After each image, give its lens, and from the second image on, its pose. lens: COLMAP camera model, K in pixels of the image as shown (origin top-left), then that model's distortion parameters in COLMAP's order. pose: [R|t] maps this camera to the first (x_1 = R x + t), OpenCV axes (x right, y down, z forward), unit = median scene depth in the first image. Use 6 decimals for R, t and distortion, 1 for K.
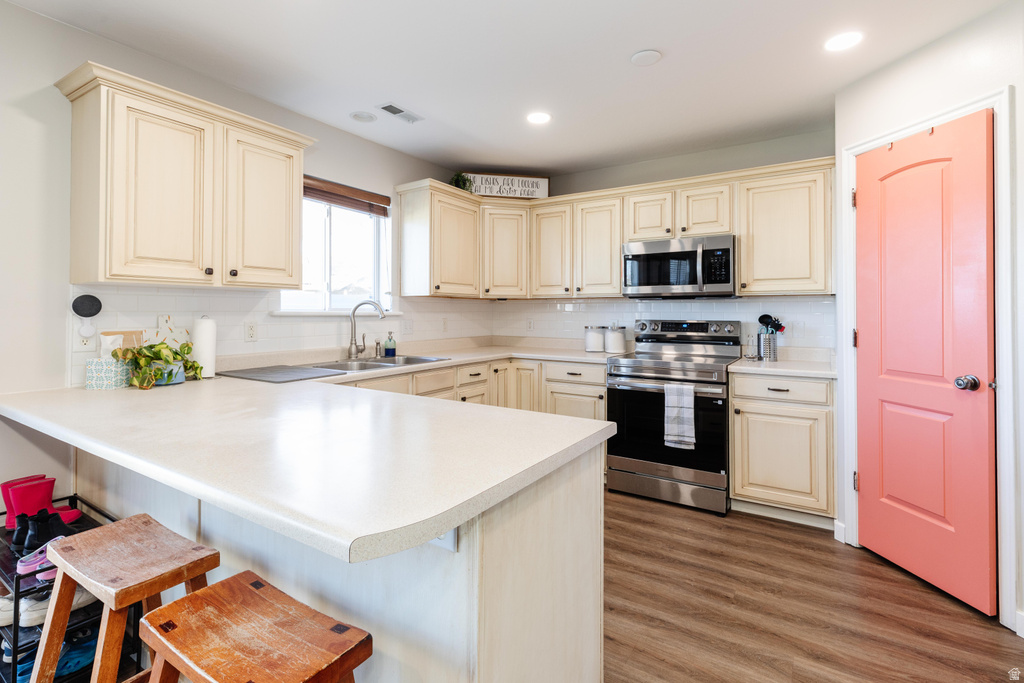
lens RADIAL K [[474.3, 0, 511.4], [0, 474.3, 310.6], [0, 0, 1]] dist [0.003131, 0.000225]
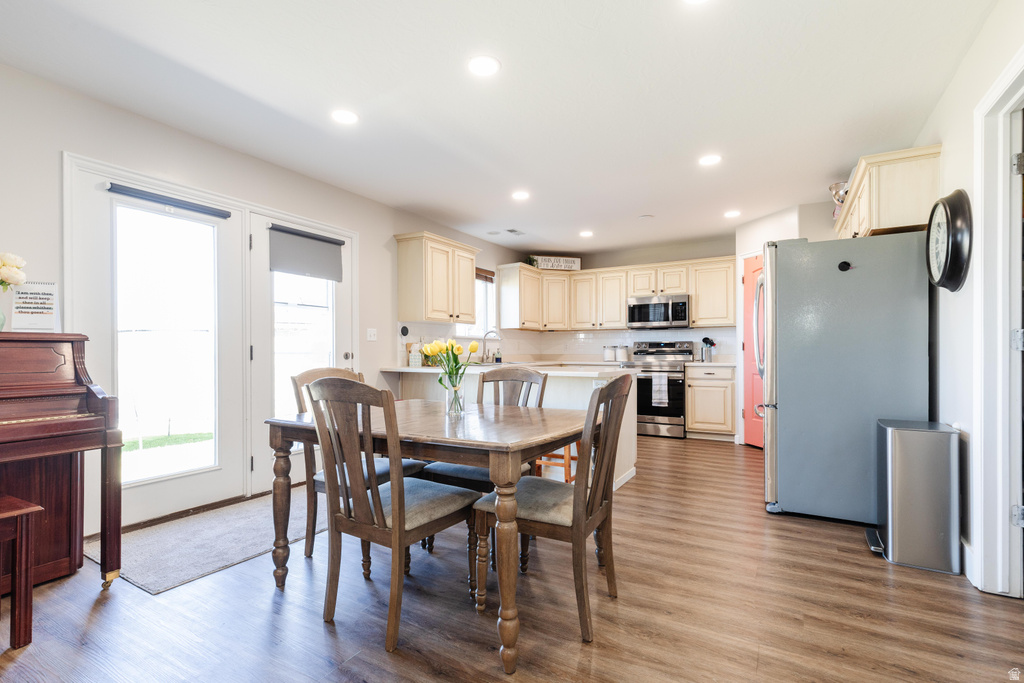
lens RADIAL K [[478.8, 0, 497.3], [0, 478.8, 354.2], [0, 0, 1]] dist [0.008452, -0.000213]
pose [[0.999621, -0.005670, 0.026924, -0.317083], [0.005439, 0.999948, 0.008660, 0.052120], [-0.026971, -0.008511, 0.999600, -0.821196]]
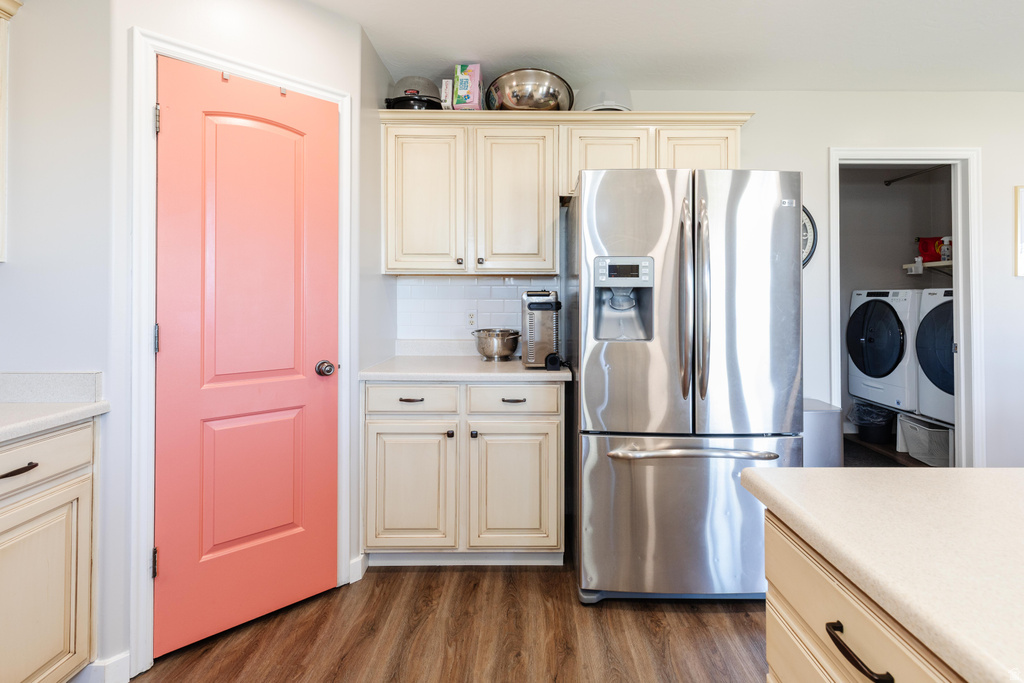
lens RADIAL K [[490.3, 0, 530.8], [0, 490.3, 292.0], [0, 0, 1]] dist [0.001047, 0.000074]
pose [[-0.556690, 0.007882, 0.830683, -0.079423], [-0.005098, 0.999904, -0.012905, 0.001655], [-0.830705, -0.011419, -0.556596, 0.713705]]
